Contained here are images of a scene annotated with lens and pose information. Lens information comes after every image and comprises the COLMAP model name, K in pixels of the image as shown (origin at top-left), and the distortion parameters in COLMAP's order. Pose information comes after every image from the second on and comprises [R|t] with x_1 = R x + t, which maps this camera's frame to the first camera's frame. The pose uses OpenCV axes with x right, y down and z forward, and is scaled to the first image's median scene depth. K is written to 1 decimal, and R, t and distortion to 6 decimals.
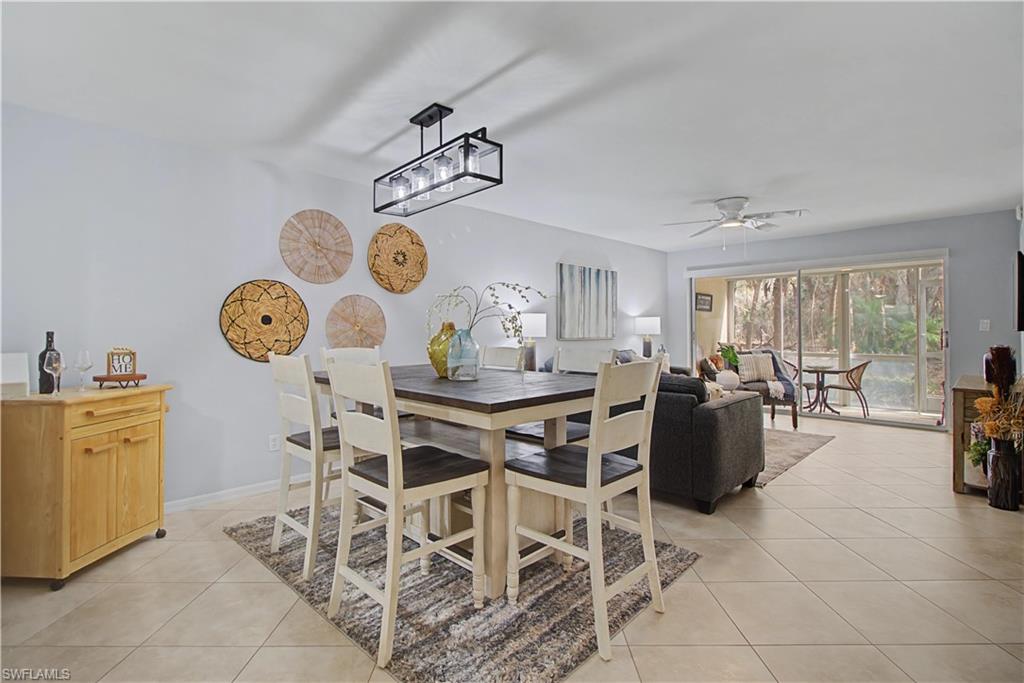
lens RADIAL K [[475.9, 0, 510.2], [0, 475.9, 326.3], [0, 0, 1]] dist [-0.012619, 0.000408]
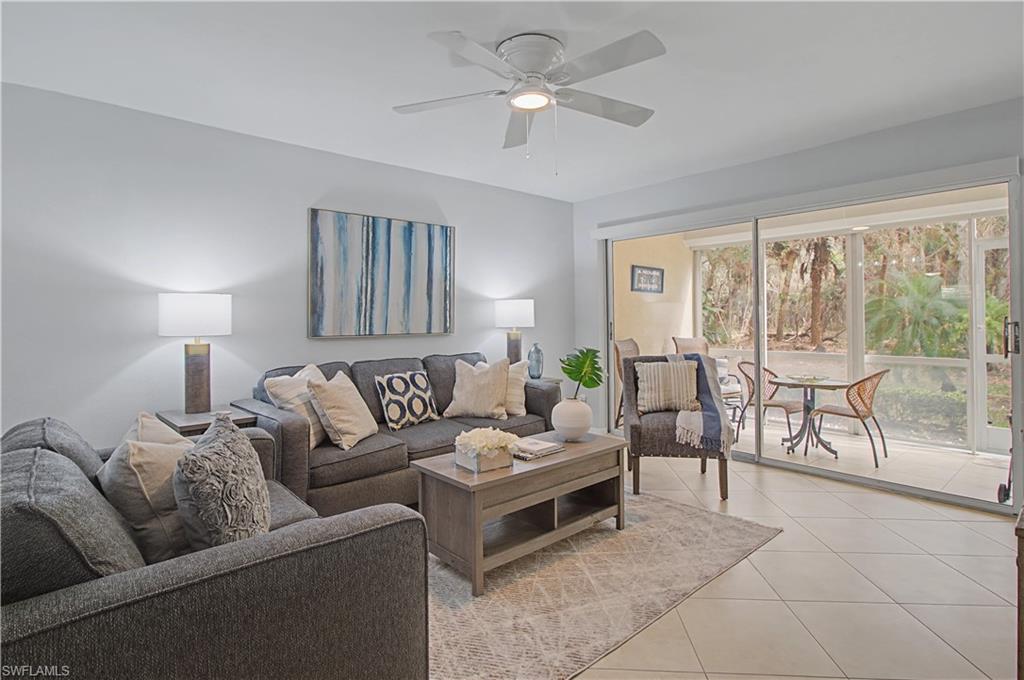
lens RADIAL K [[475.9, 0, 534.4], [0, 475.9, 315.9], [0, 0, 1]] dist [-0.012619, 0.000408]
pose [[0.998166, -0.002917, -0.060470, 0.333255], [0.003080, 0.999992, 0.002604, 0.000021], [0.060462, -0.002785, 0.998167, 0.350334]]
